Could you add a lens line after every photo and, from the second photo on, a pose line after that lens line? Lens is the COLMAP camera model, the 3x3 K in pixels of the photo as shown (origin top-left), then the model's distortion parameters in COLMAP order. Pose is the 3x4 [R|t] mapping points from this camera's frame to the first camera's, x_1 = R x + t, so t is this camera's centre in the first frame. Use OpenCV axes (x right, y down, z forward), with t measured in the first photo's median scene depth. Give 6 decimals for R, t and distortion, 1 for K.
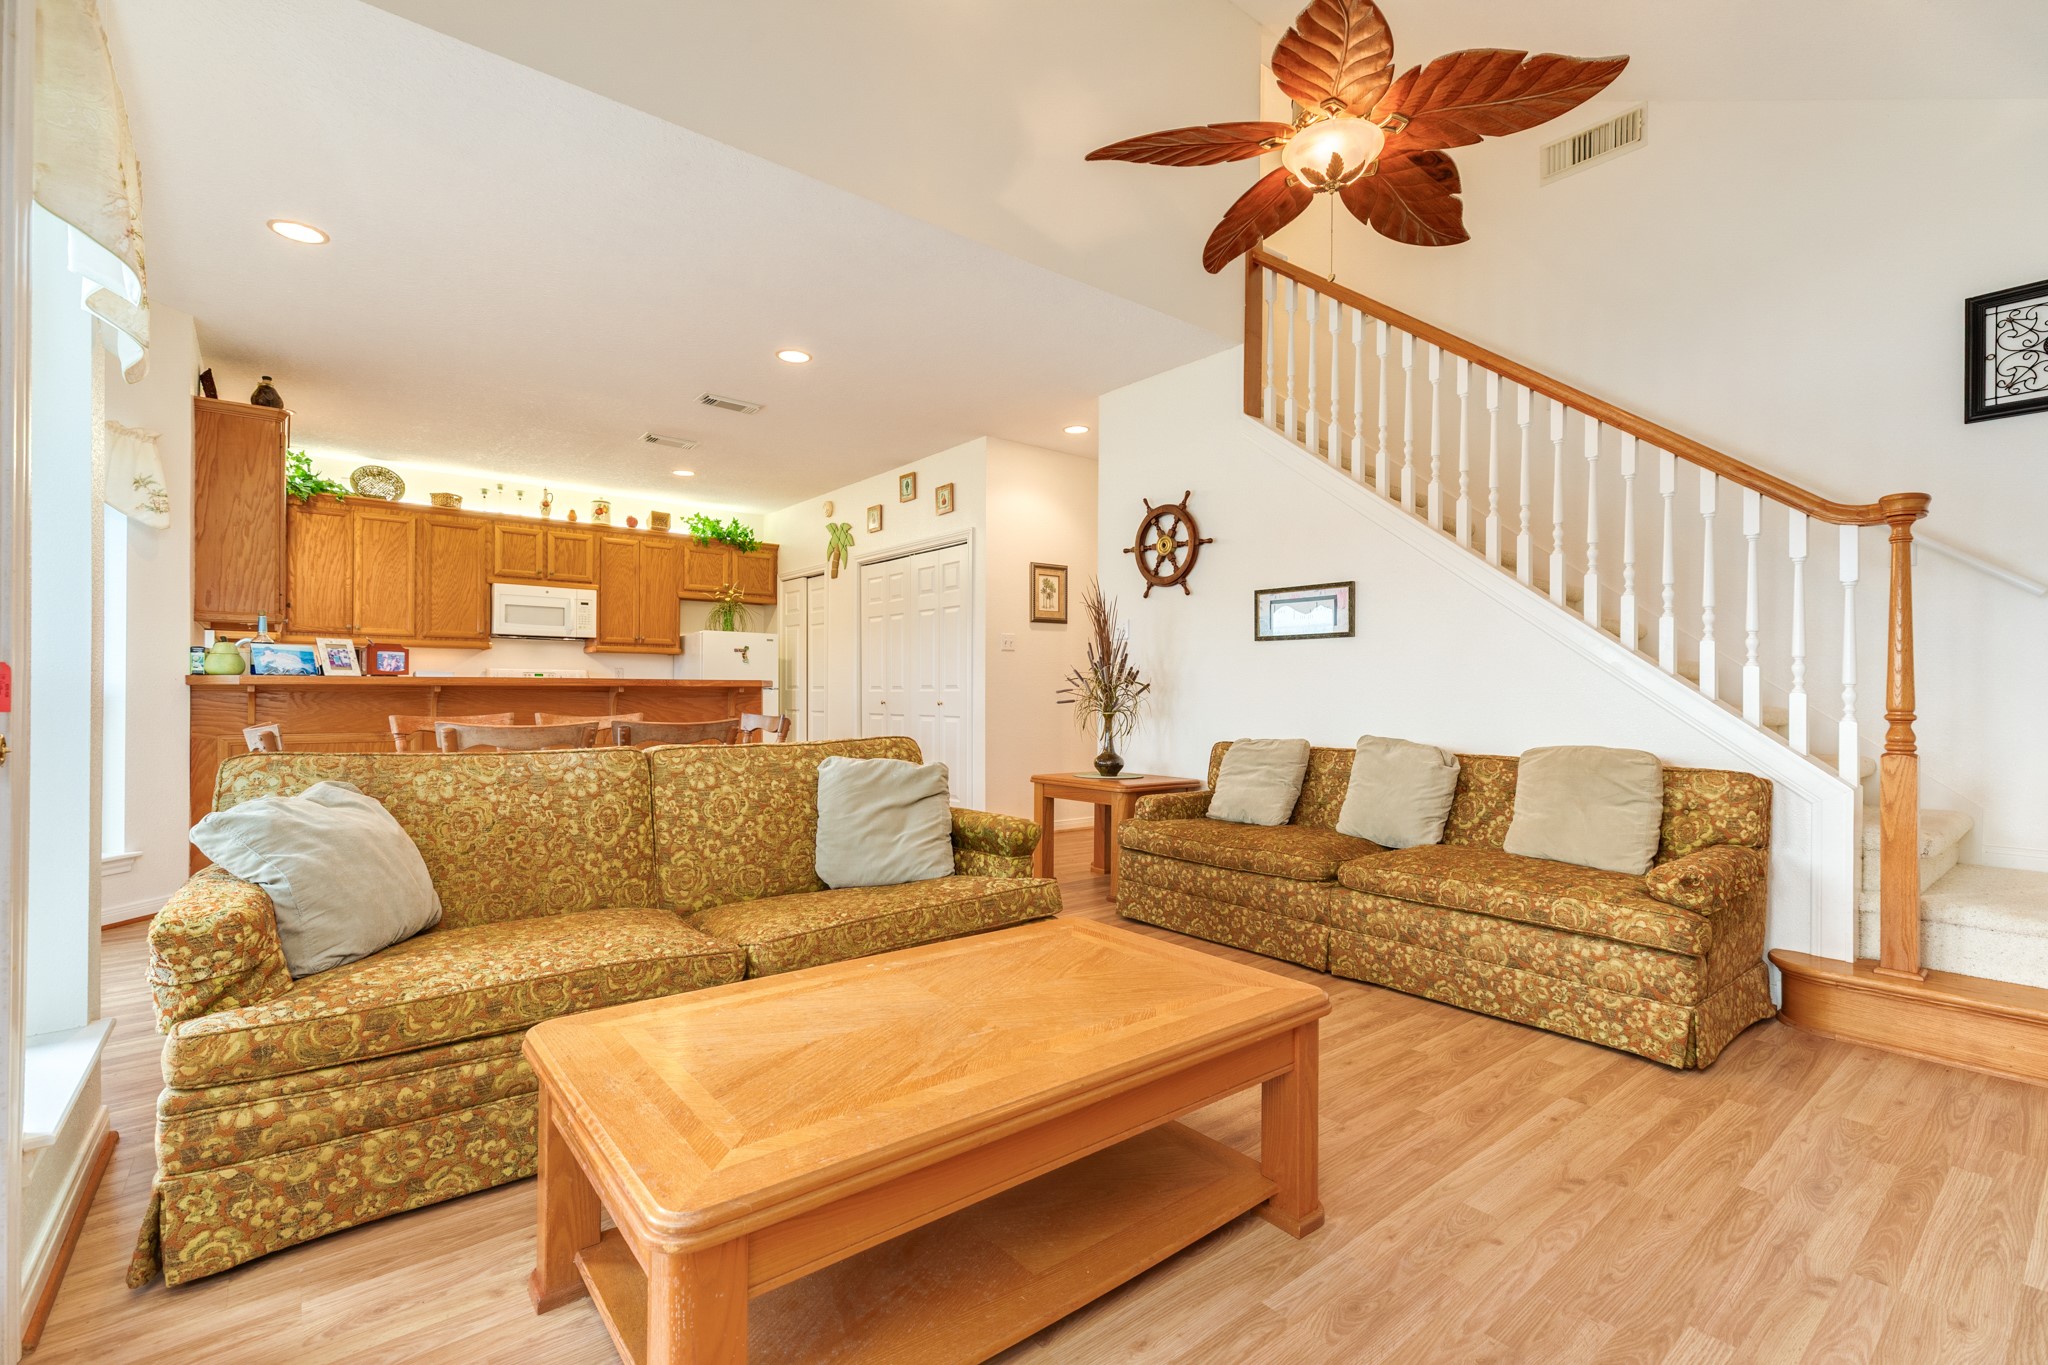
lens RADIAL K [[916.7, 0, 1018.7], [0, 916.7, 699.6], [0, 0, 1]] dist [0.004206, 0.000432]
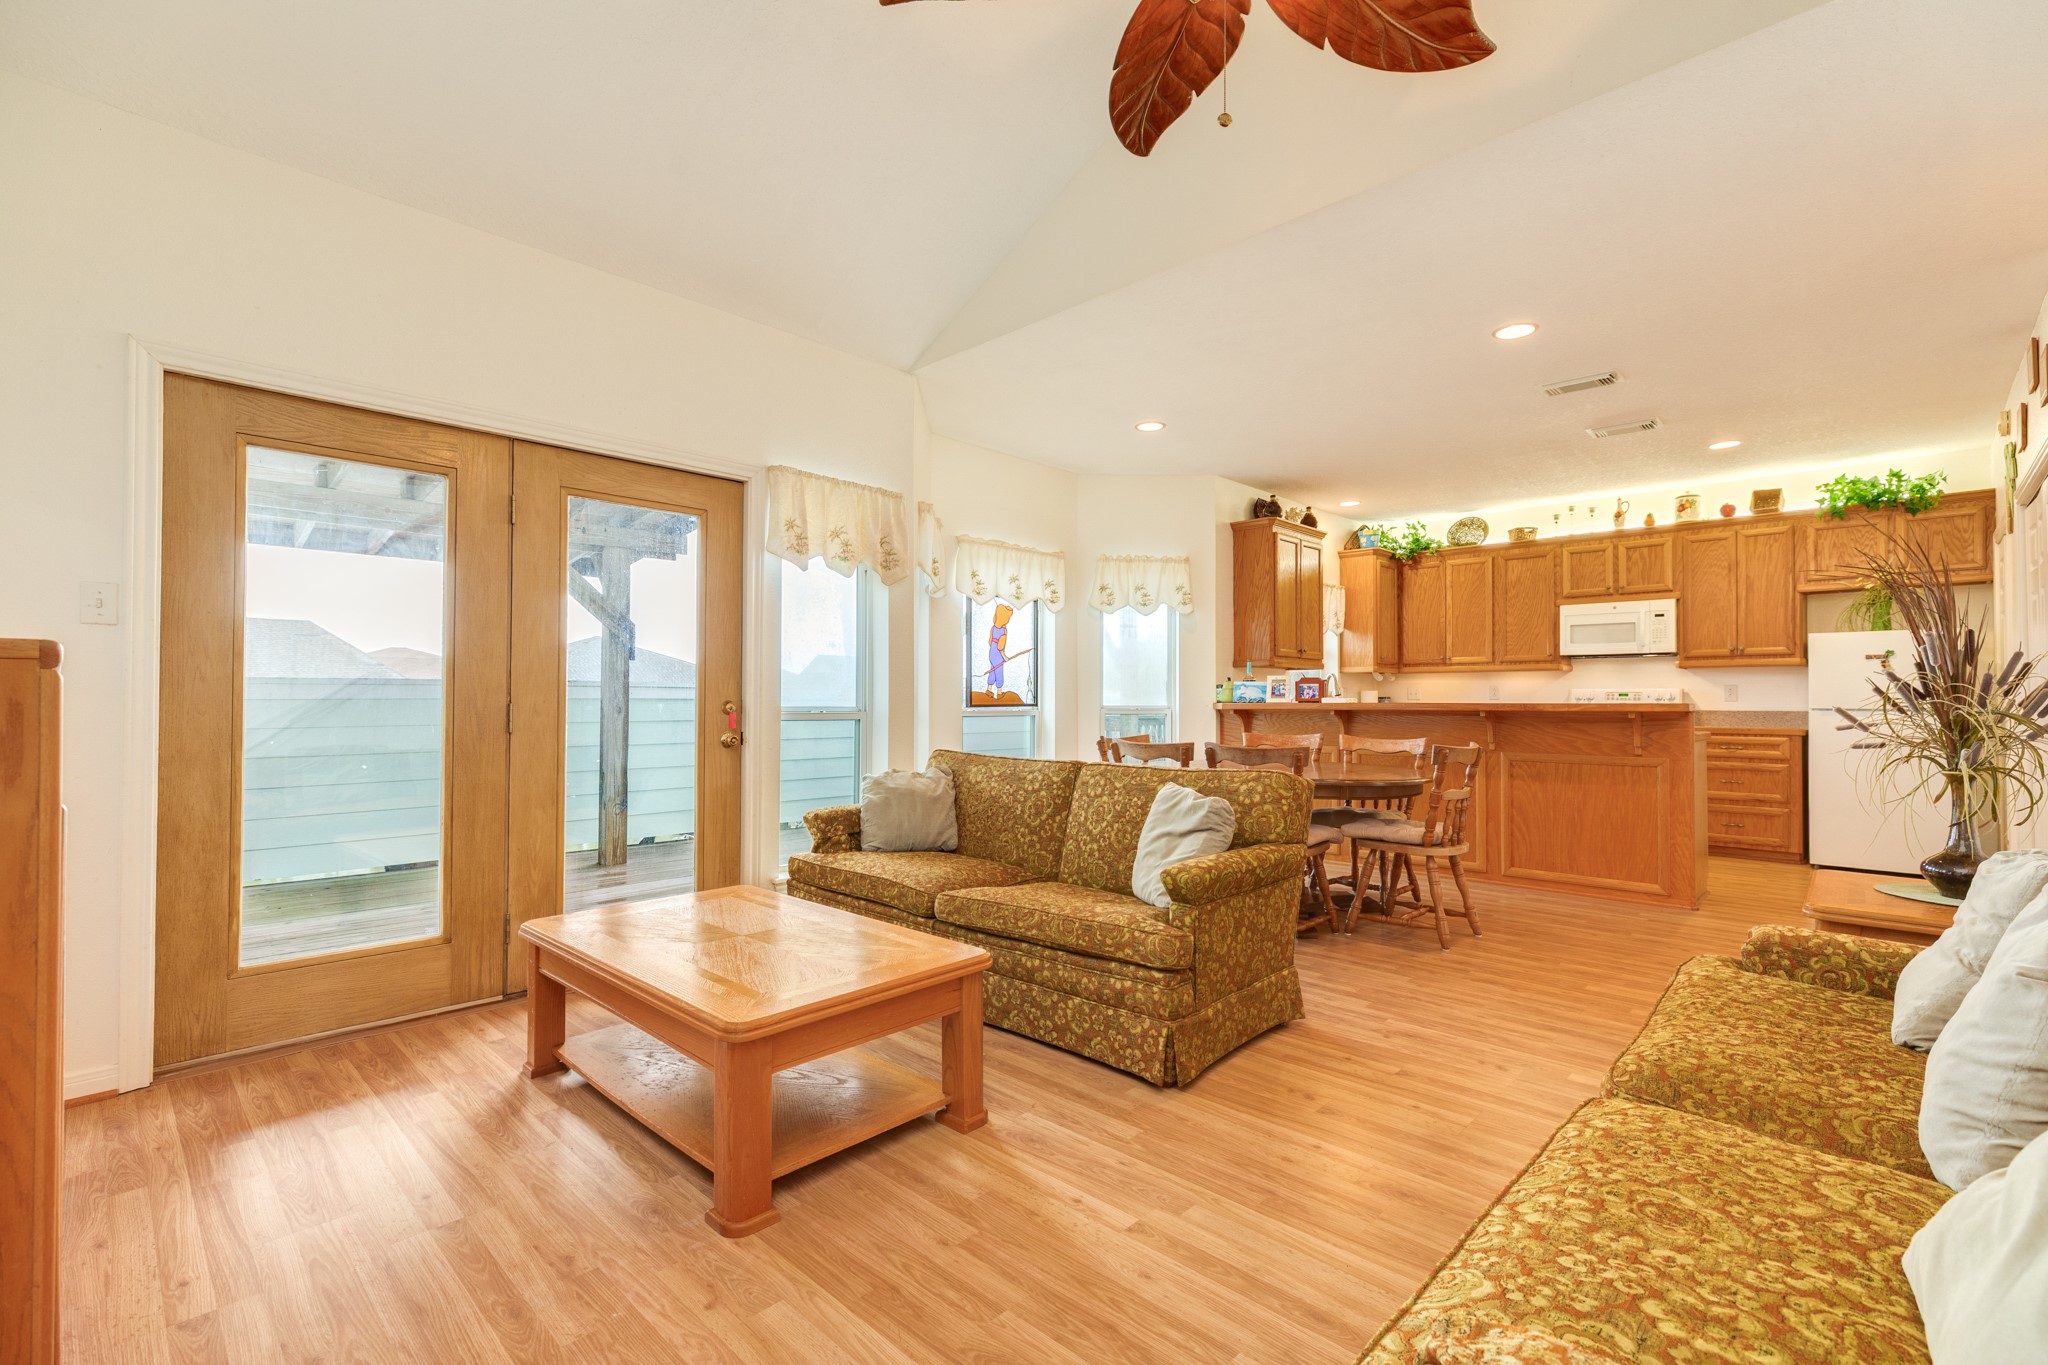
lens RADIAL K [[916.7, 0, 1020.8], [0, 916.7, 688.1], [0, 0, 1]] dist [0.004206, 0.000432]
pose [[0.137331, -0.020053, -0.990322, 0.344227], [-0.008364, 0.999736, -0.021404, -0.009382], [0.990490, 0.011222, 0.137127, 0.271572]]
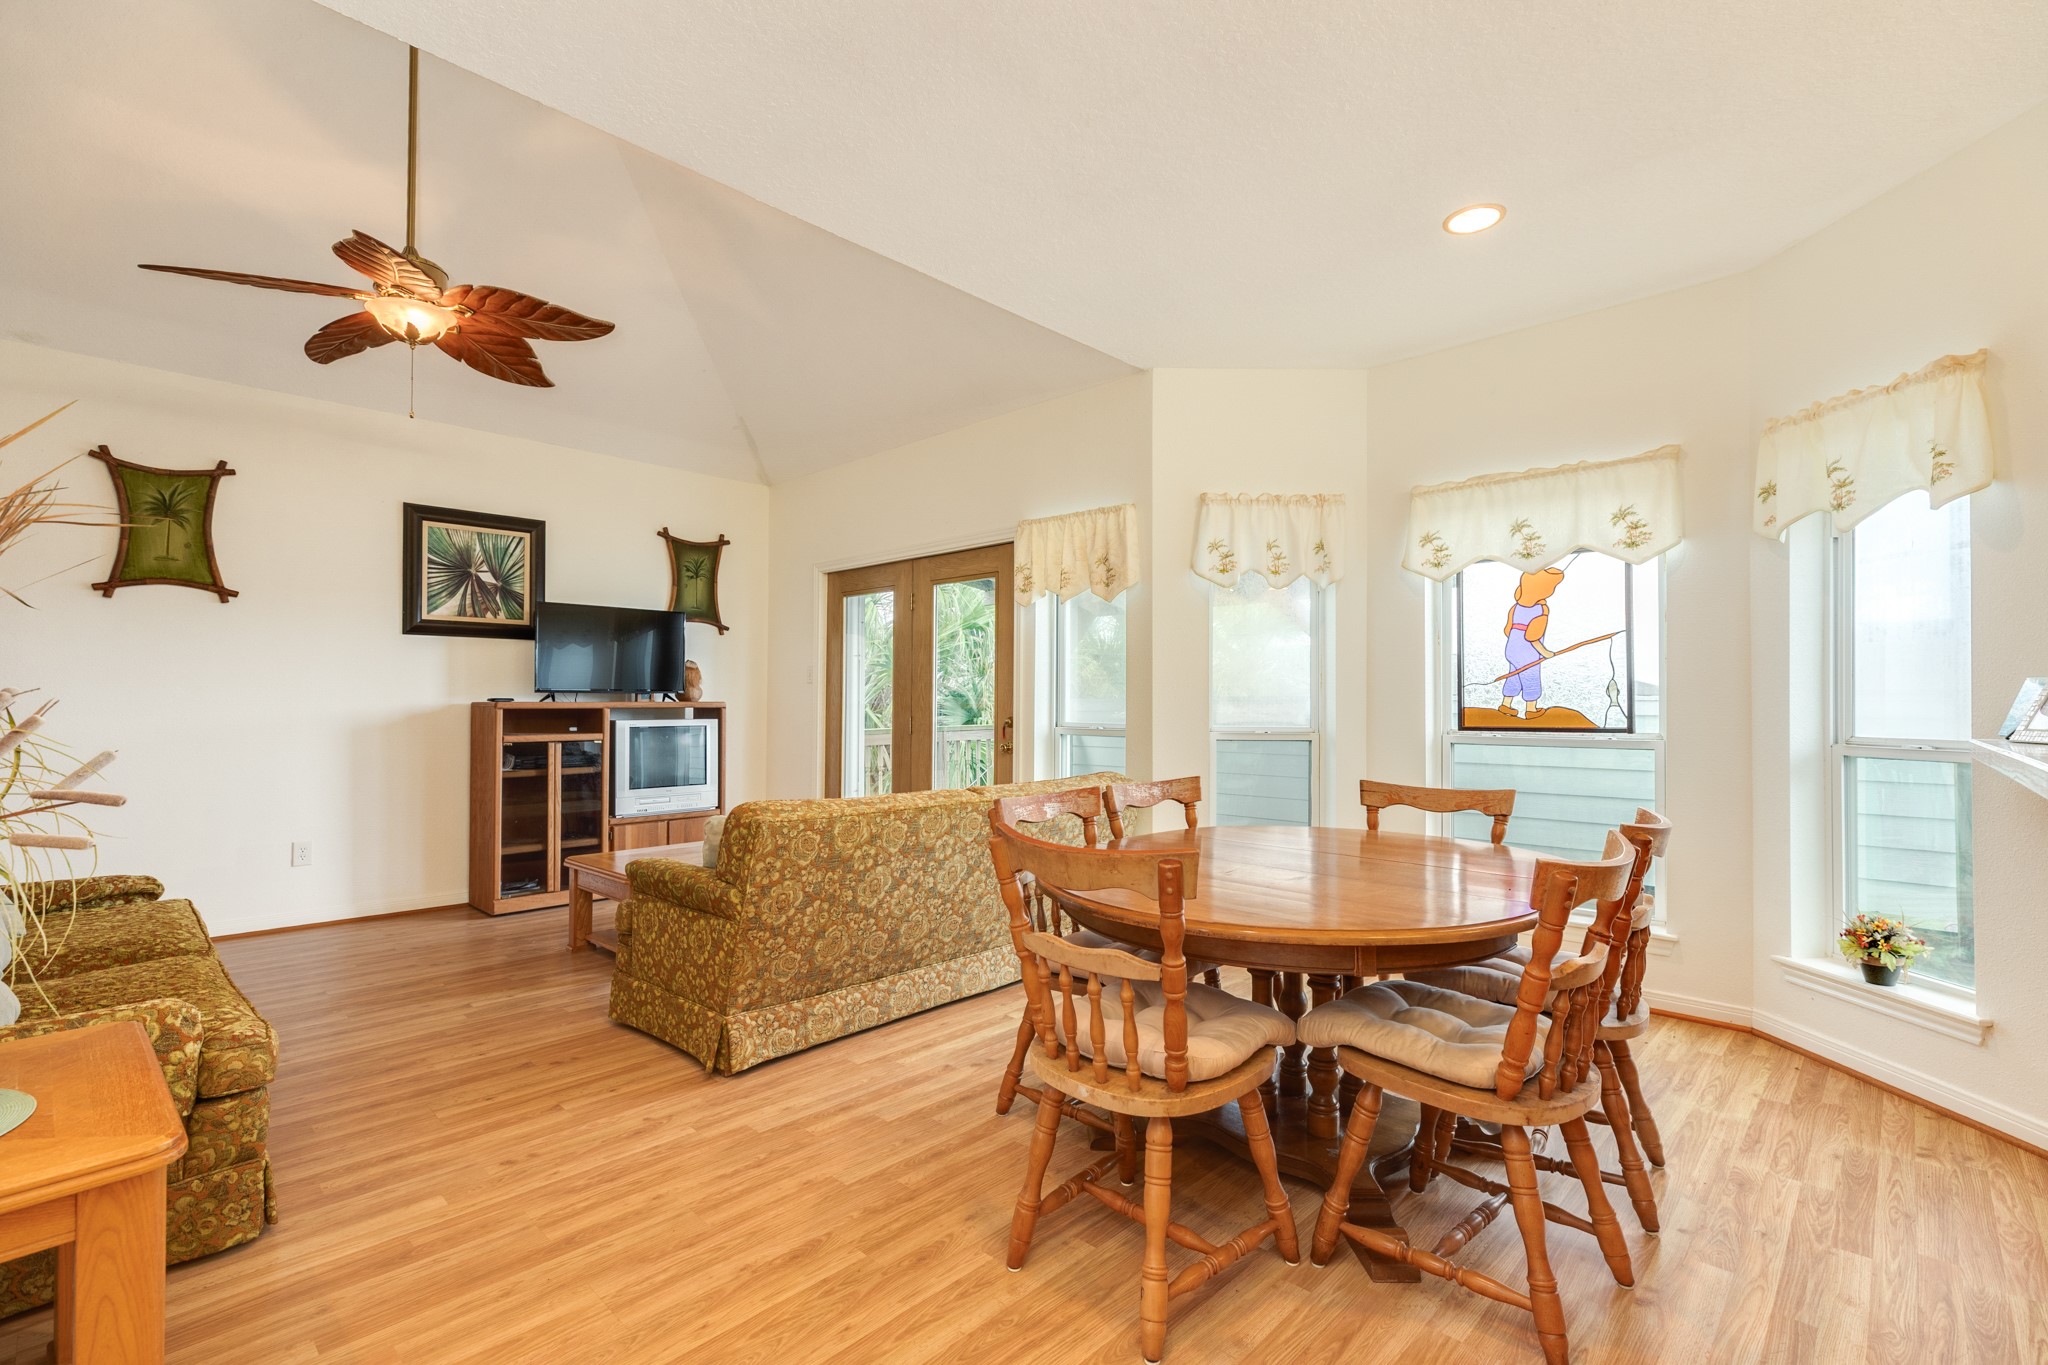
lens RADIAL K [[916.7, 0, 1017.8], [0, 916.7, 690.8], [0, 0, 1]] dist [0.004206, 0.000432]
pose [[-0.991054, -0.009854, -0.133099, -0.127526], [-0.008991, 0.999935, -0.007078, -0.026934], [0.133161, -0.005817, -0.991077, 0.852361]]
